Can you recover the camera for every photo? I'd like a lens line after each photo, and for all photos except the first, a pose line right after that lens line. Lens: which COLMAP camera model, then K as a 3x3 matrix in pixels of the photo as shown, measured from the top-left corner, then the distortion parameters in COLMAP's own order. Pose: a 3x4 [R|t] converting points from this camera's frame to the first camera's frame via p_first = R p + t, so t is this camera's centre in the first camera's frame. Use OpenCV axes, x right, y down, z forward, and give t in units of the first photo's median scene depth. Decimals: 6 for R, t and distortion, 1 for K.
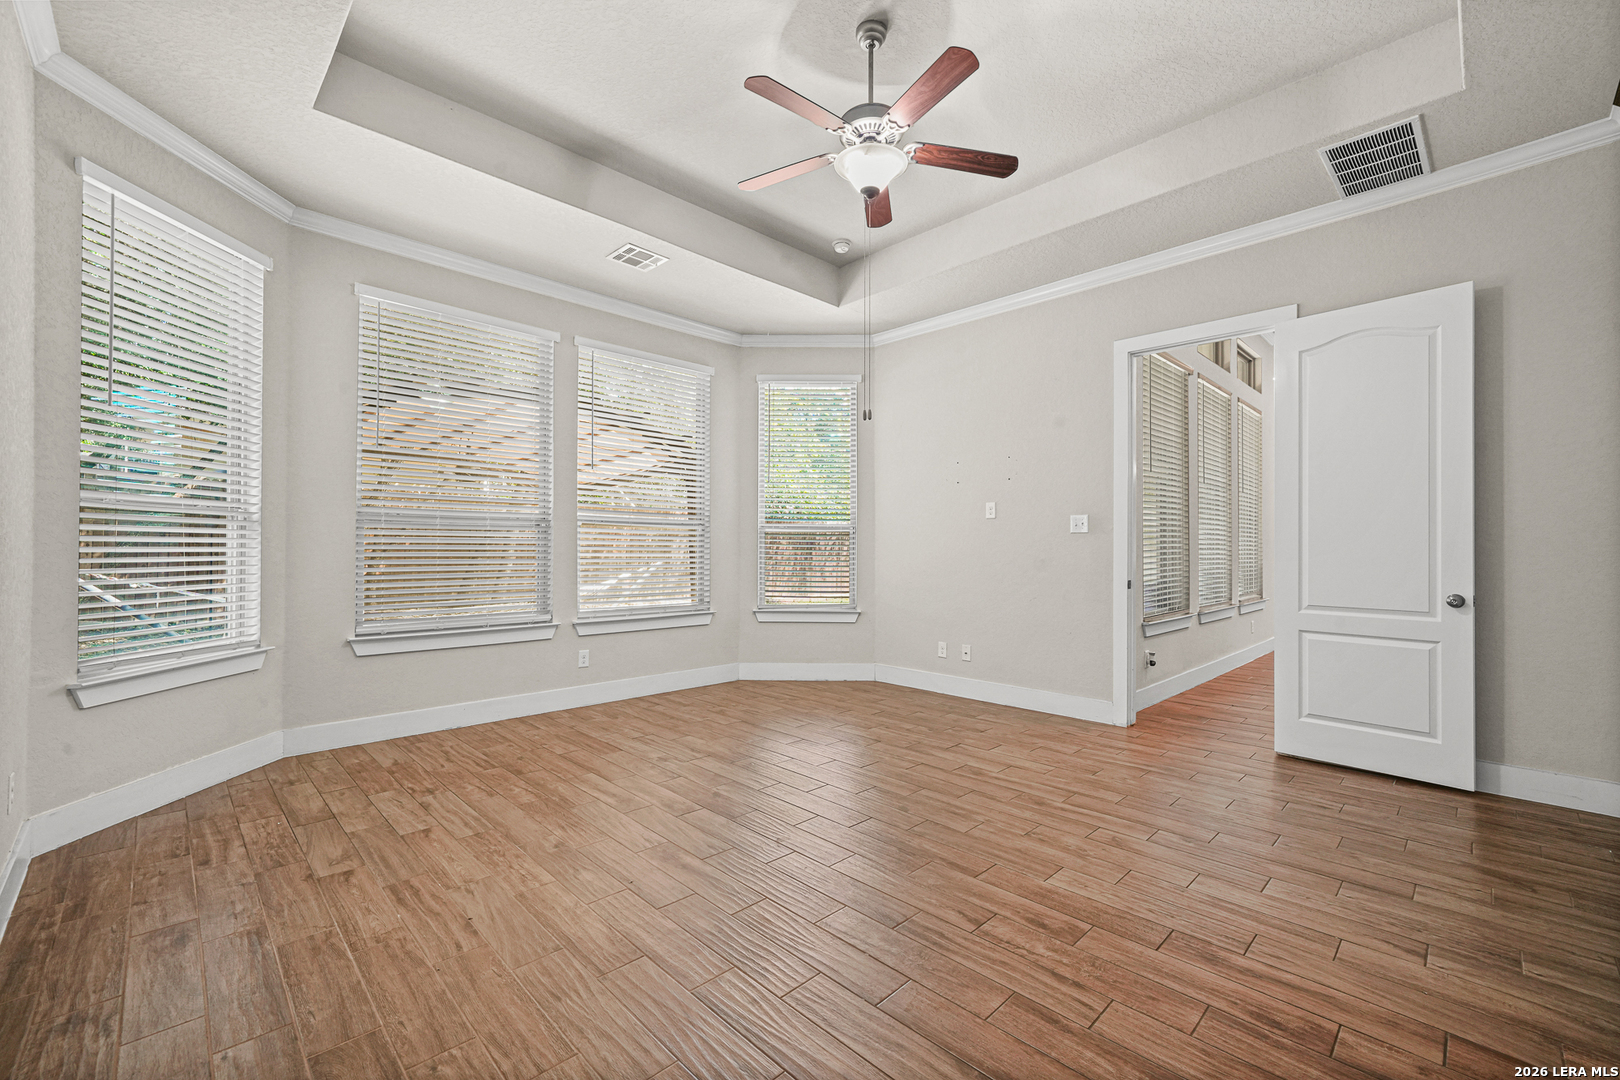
lens RADIAL K [[692.8, 0, 807.3], [0, 692.8, 549.1], [0, 0, 1]] dist [0.004120, 0.000999]
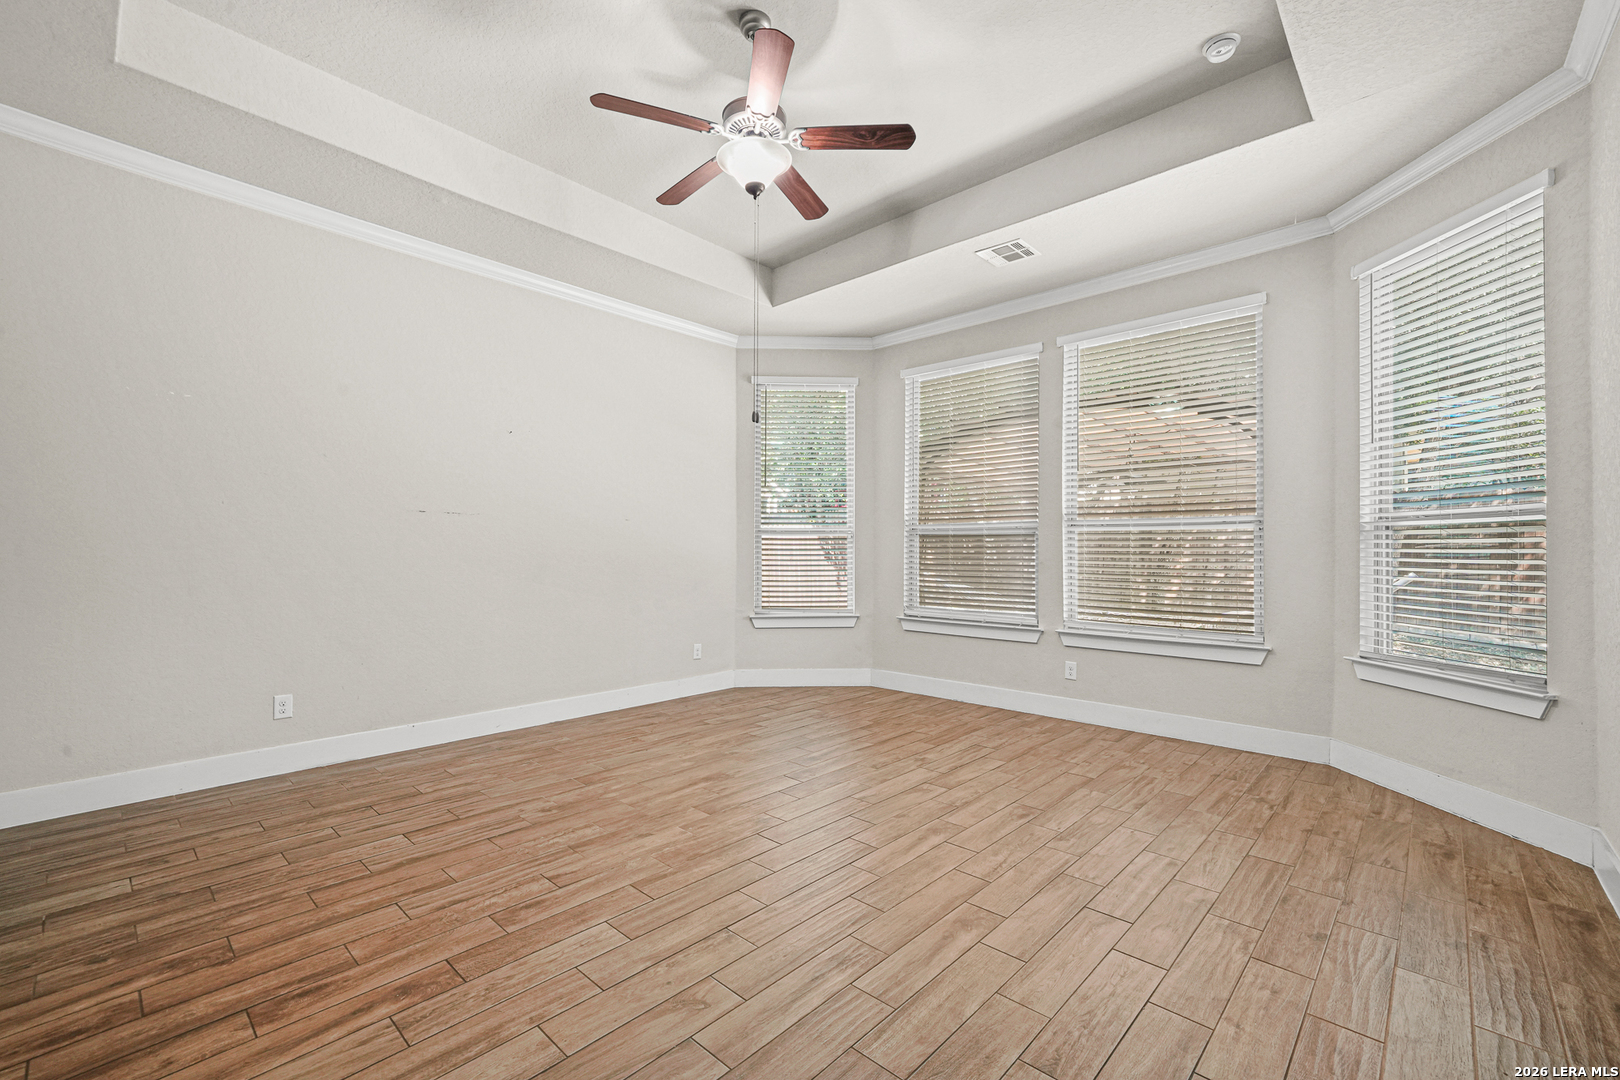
lens RADIAL K [[692.8, 0, 807.3], [0, 692.8, 549.1], [0, 0, 1]] dist [0.004120, 0.000999]
pose [[0.020780, -0.008270, -0.999750, 0.968314], [-0.004337, 0.999956, -0.008362, 0.001234], [0.999775, 0.004510, 0.020743, 0.959817]]
